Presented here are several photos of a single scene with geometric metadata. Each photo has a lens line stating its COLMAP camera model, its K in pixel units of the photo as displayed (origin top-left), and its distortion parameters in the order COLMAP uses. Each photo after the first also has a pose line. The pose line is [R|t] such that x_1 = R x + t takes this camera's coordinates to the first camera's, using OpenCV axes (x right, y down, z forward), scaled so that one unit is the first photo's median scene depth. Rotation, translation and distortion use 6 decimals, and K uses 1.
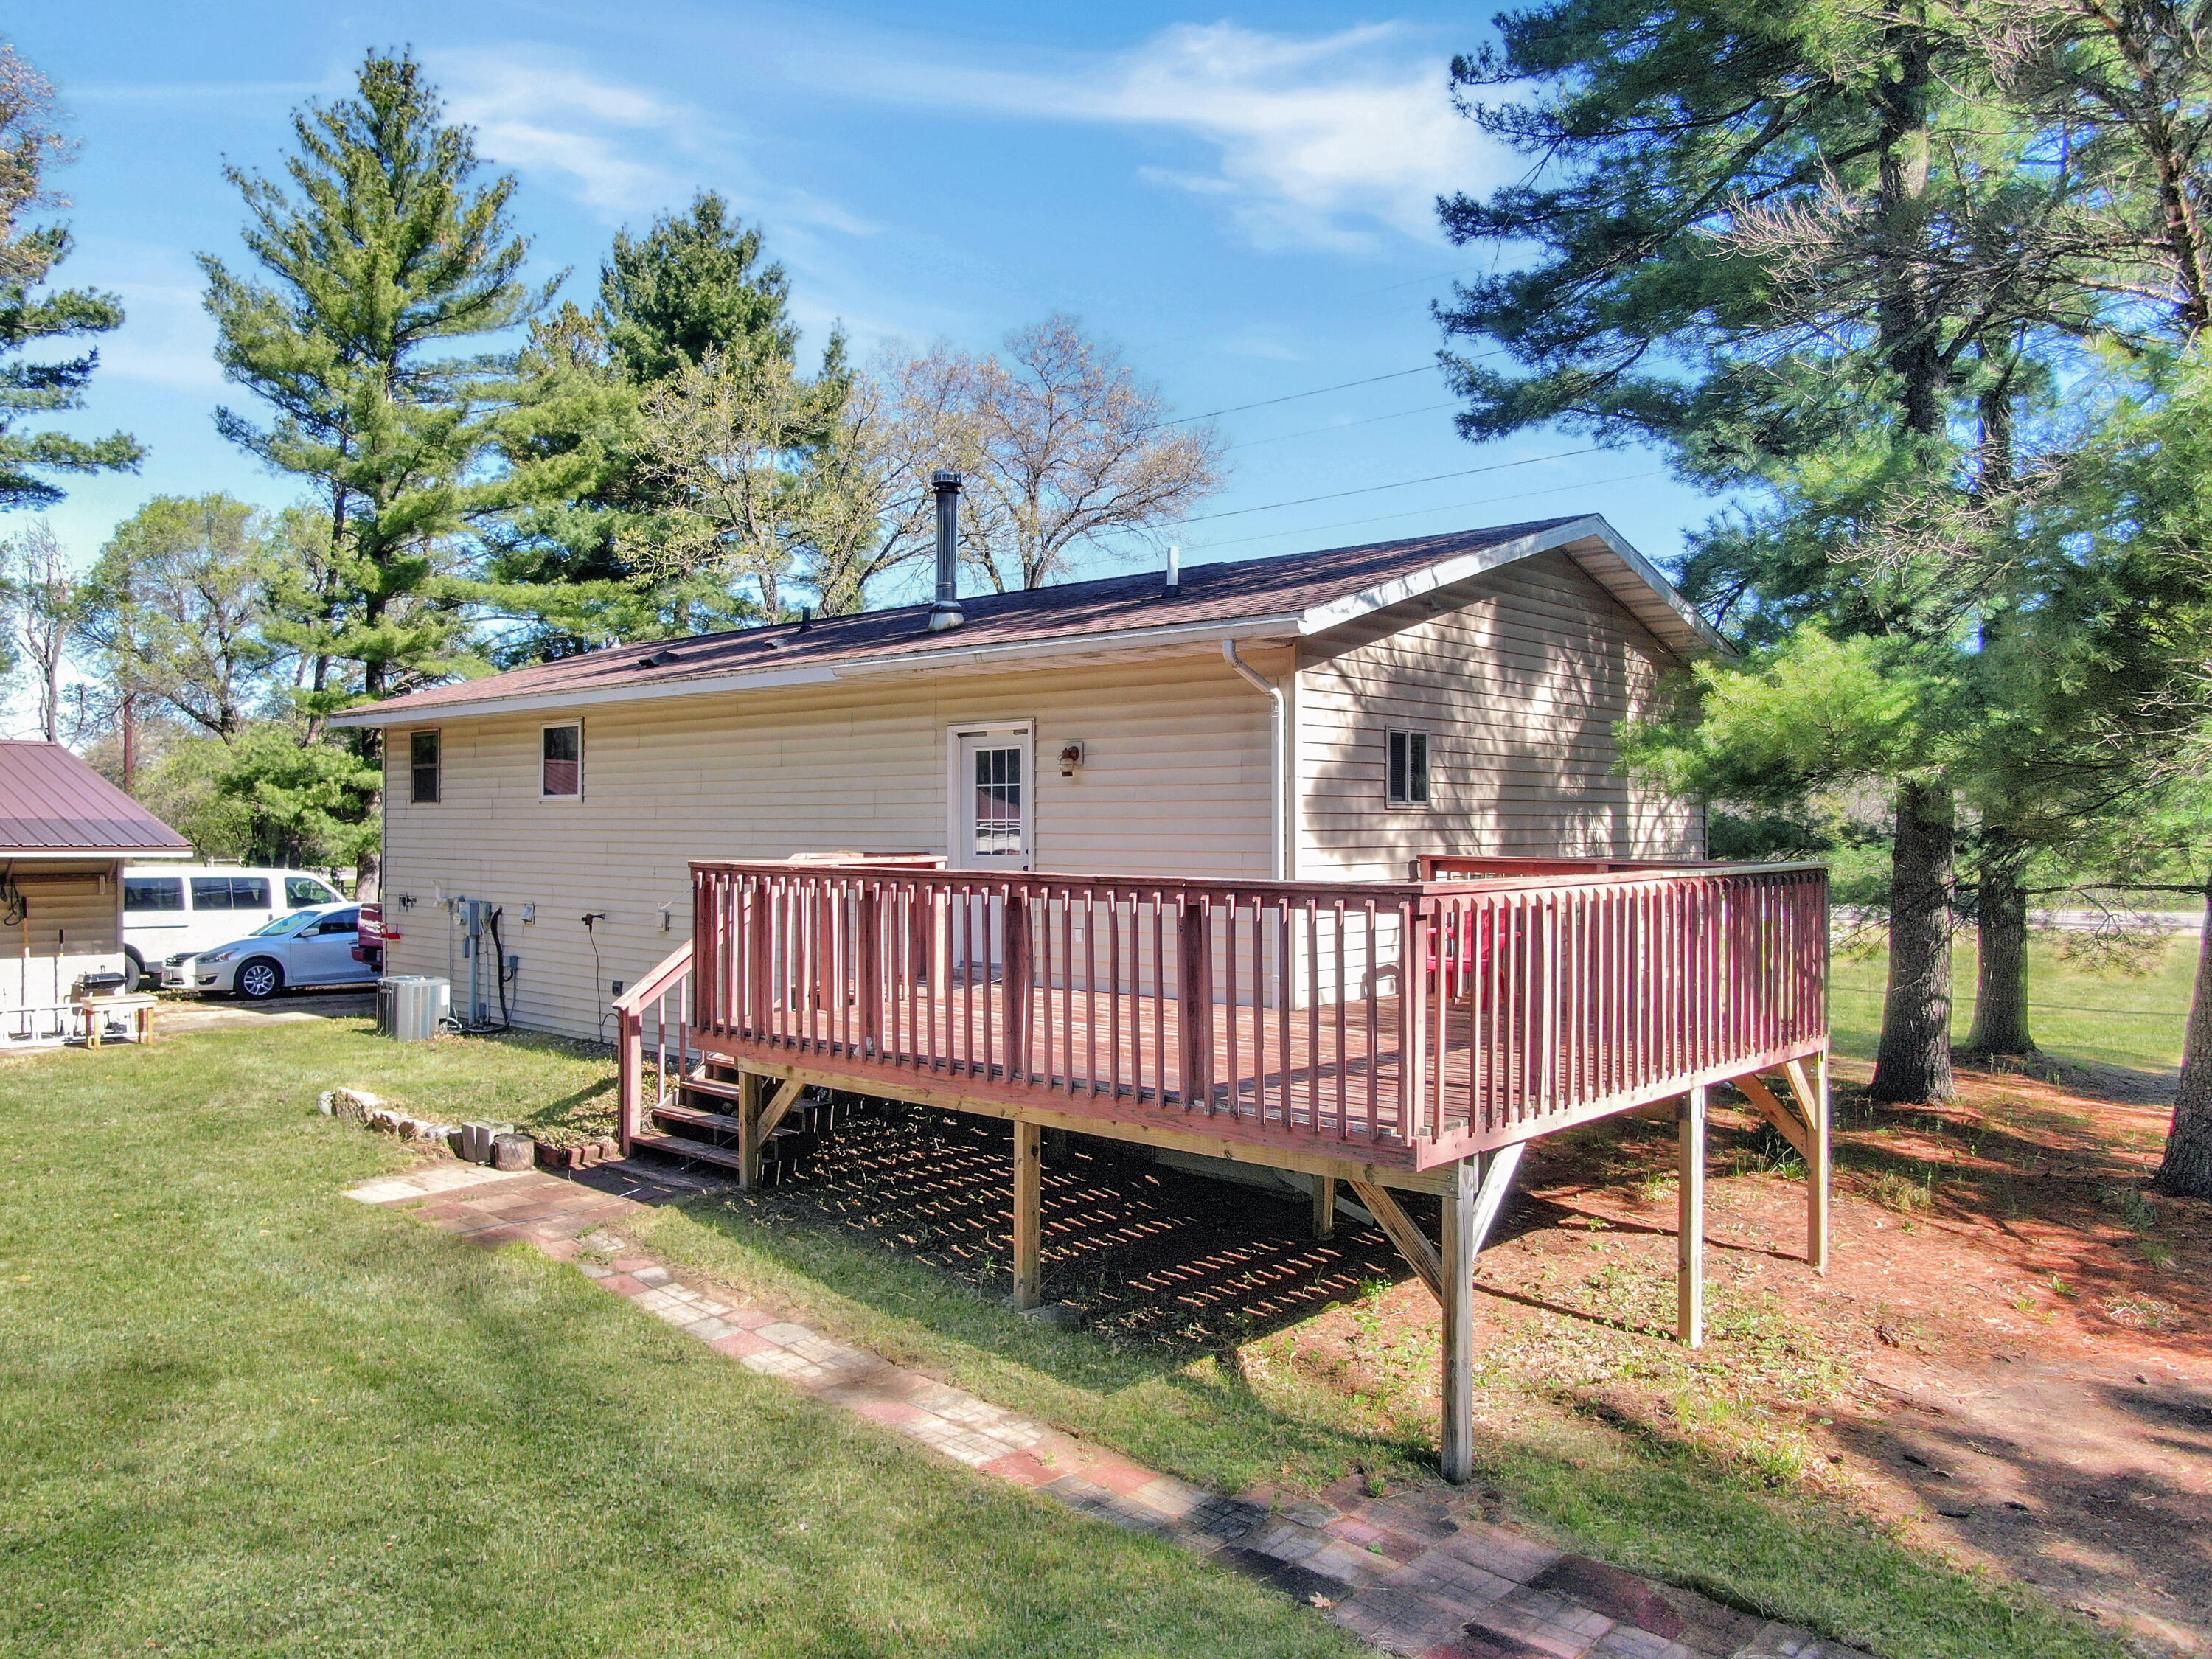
lens RADIAL K [[1578.1, 0, 1106.0], [0, 1578.1, 829.5], [0, 0, 1]] dist [-0.010549, 0.011029]
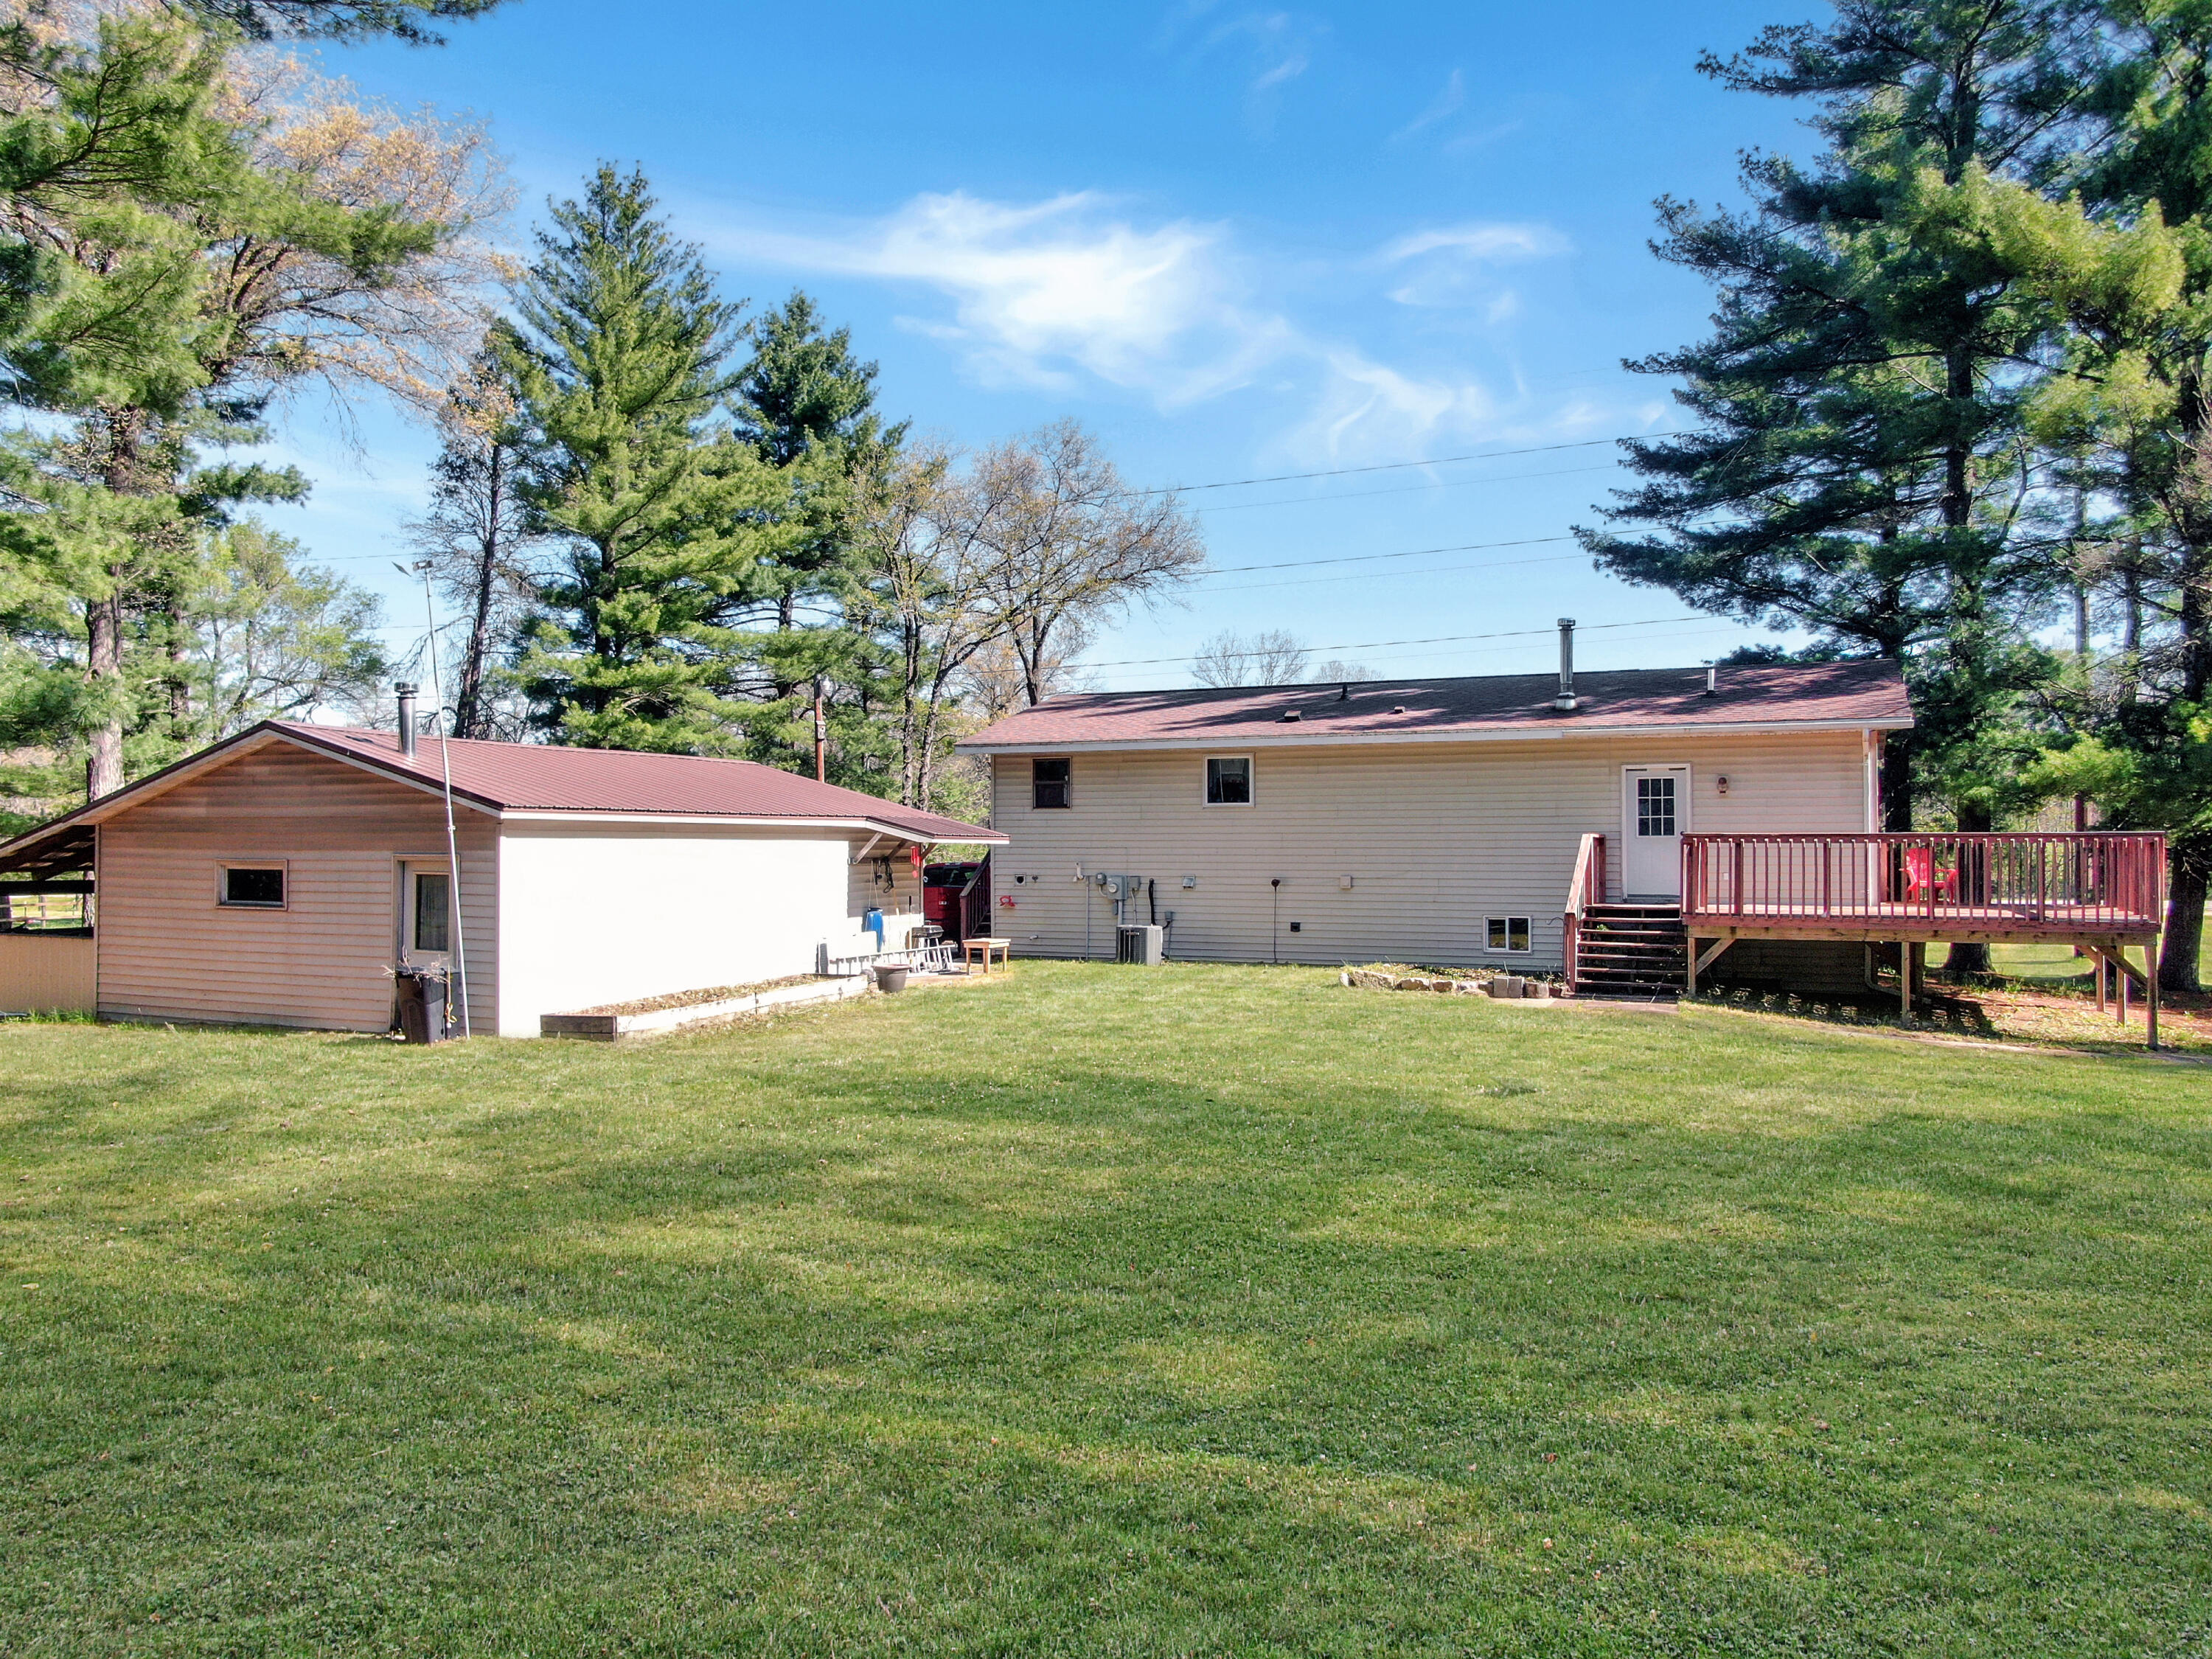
lens RADIAL K [[1578.1, 0, 1106.0], [0, 1578.1, 829.5], [0, 0, 1]] dist [-0.010549, 0.011029]
pose [[0.949543, 0.000462, 0.313636, -0.949747], [0.003593, 0.999917, -0.012350, 0.022500], [-0.313616, 0.012854, 0.949463, -0.413324]]
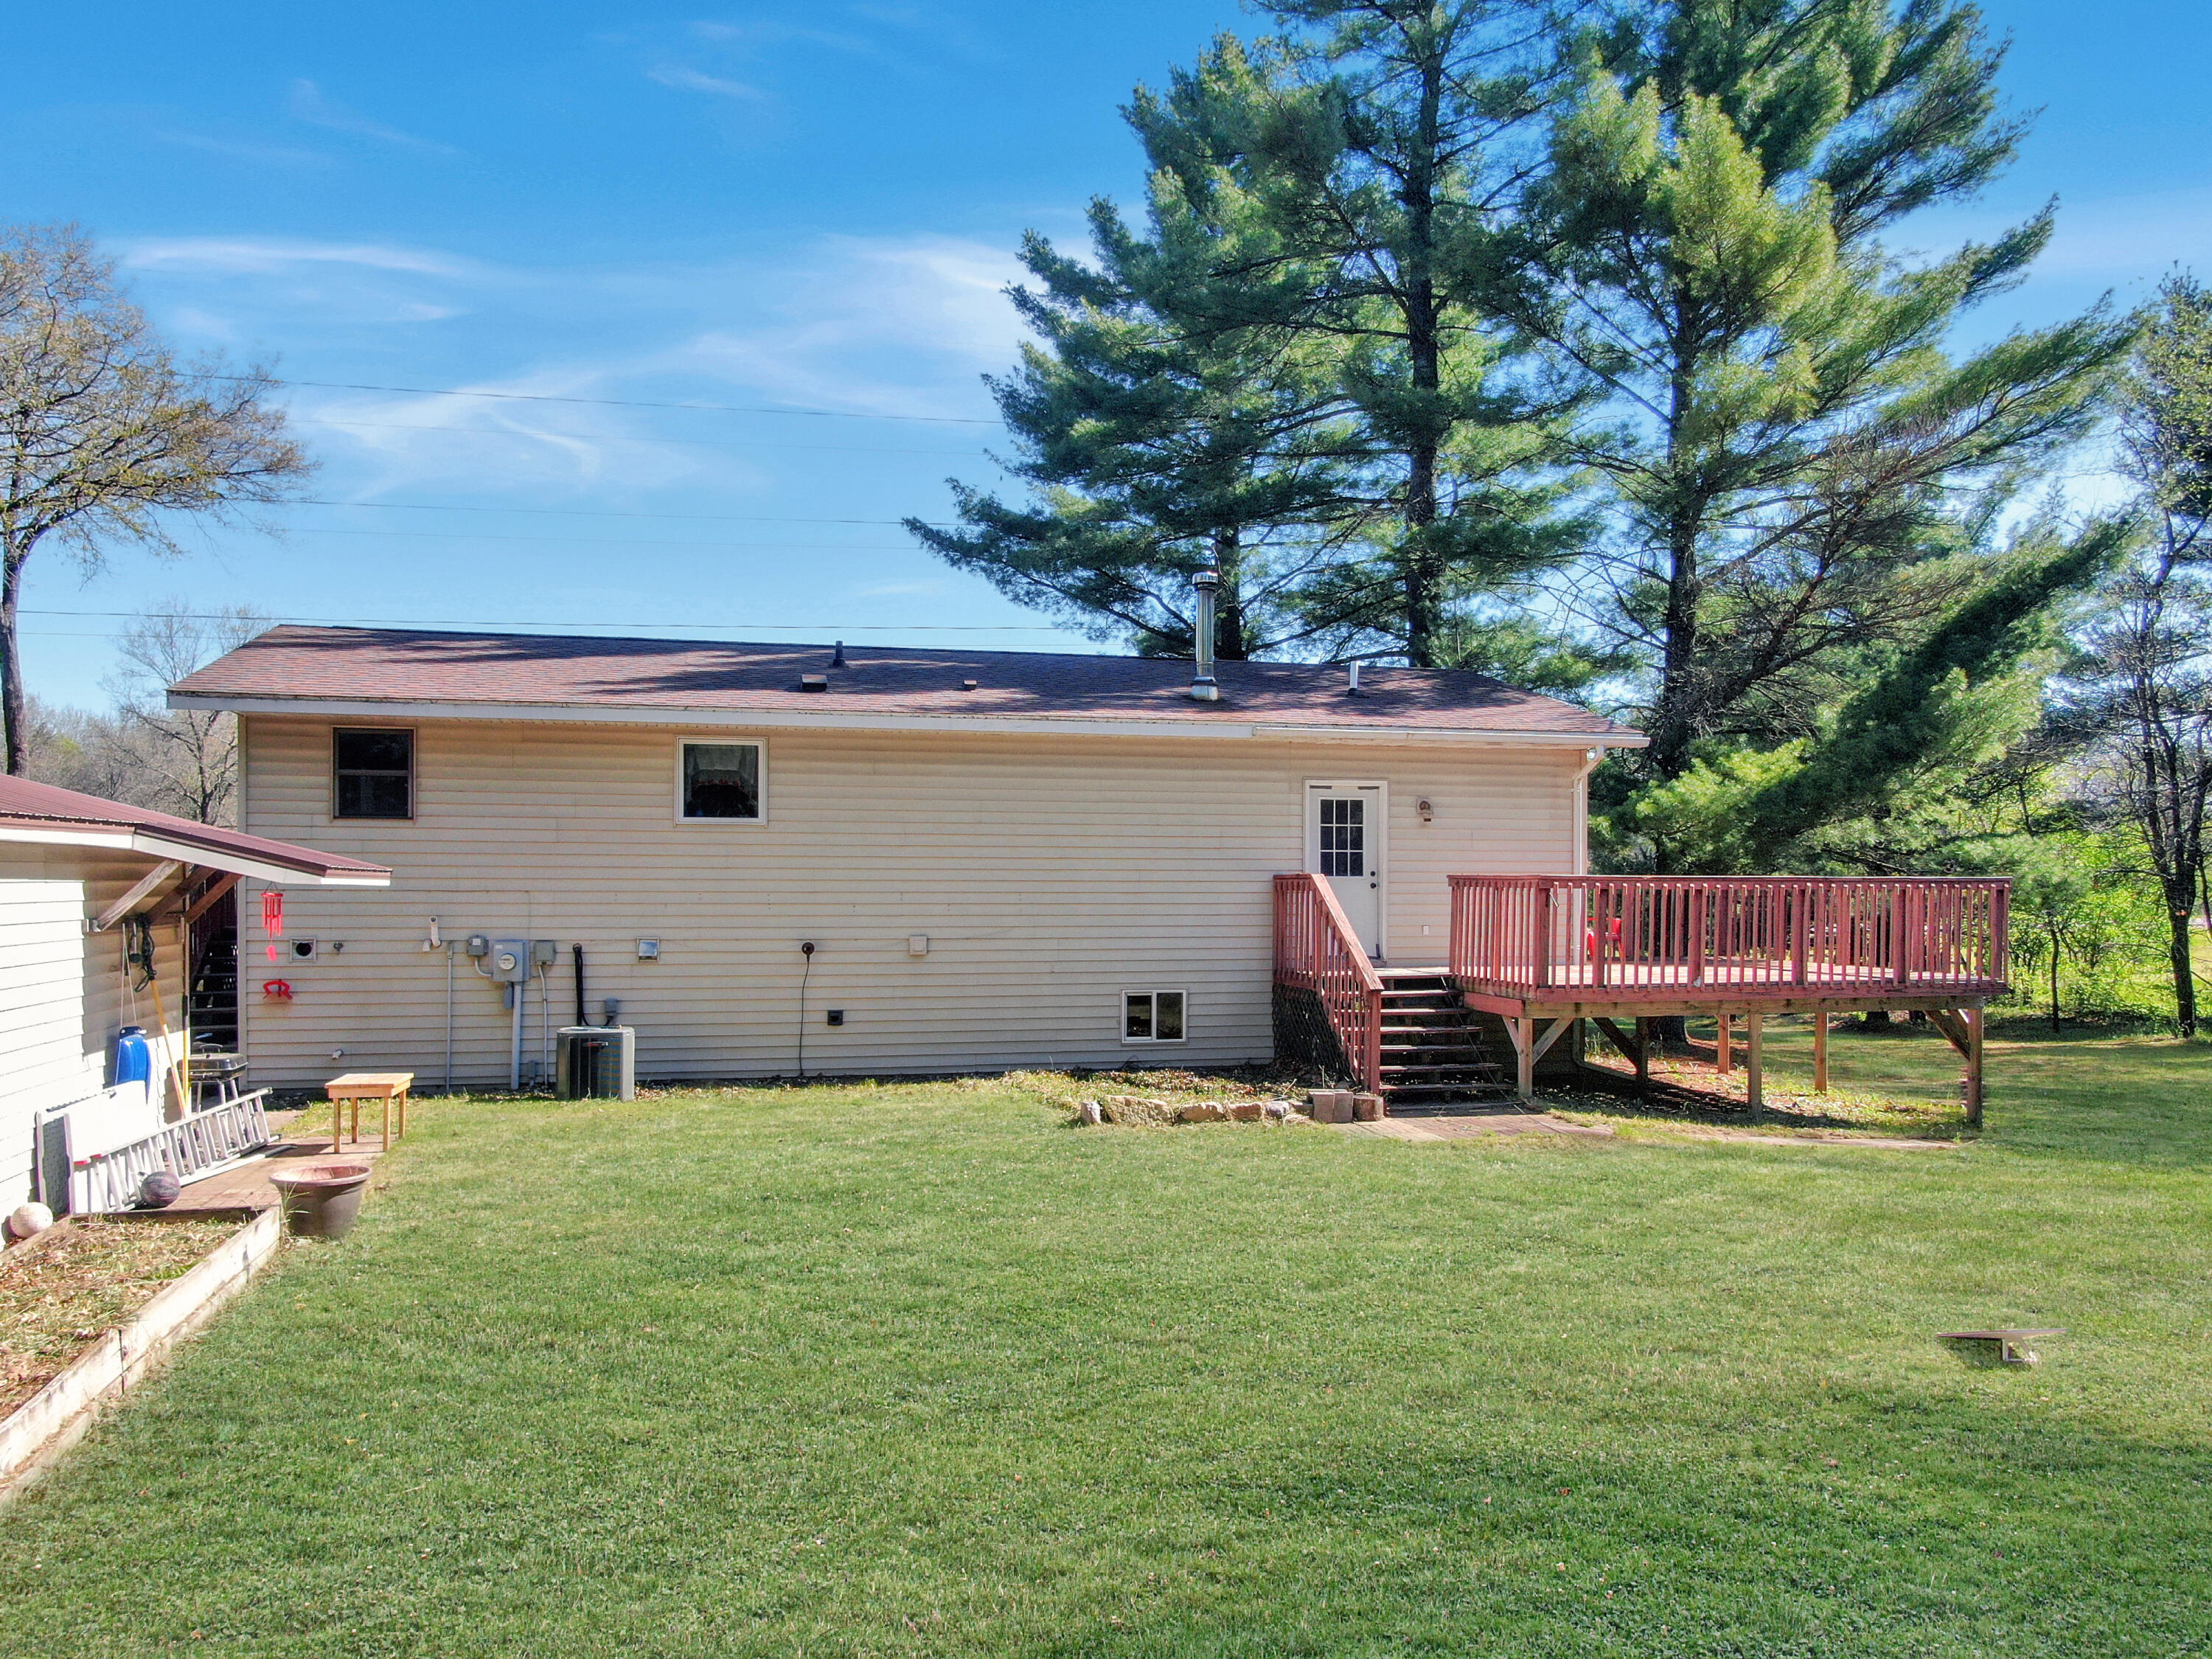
lens RADIAL K [[1645.8, 0, 1109.2], [0, 1645.8, 884.8], [0, 0, 1]] dist [-0.007234, -0.000306]
pose [[0.562206, -0.001563, 0.826996, -1.030423], [-0.000547, 0.999997, 0.002262, 0.015342], [-0.826997, -0.001724, 0.562204, 0.275055]]
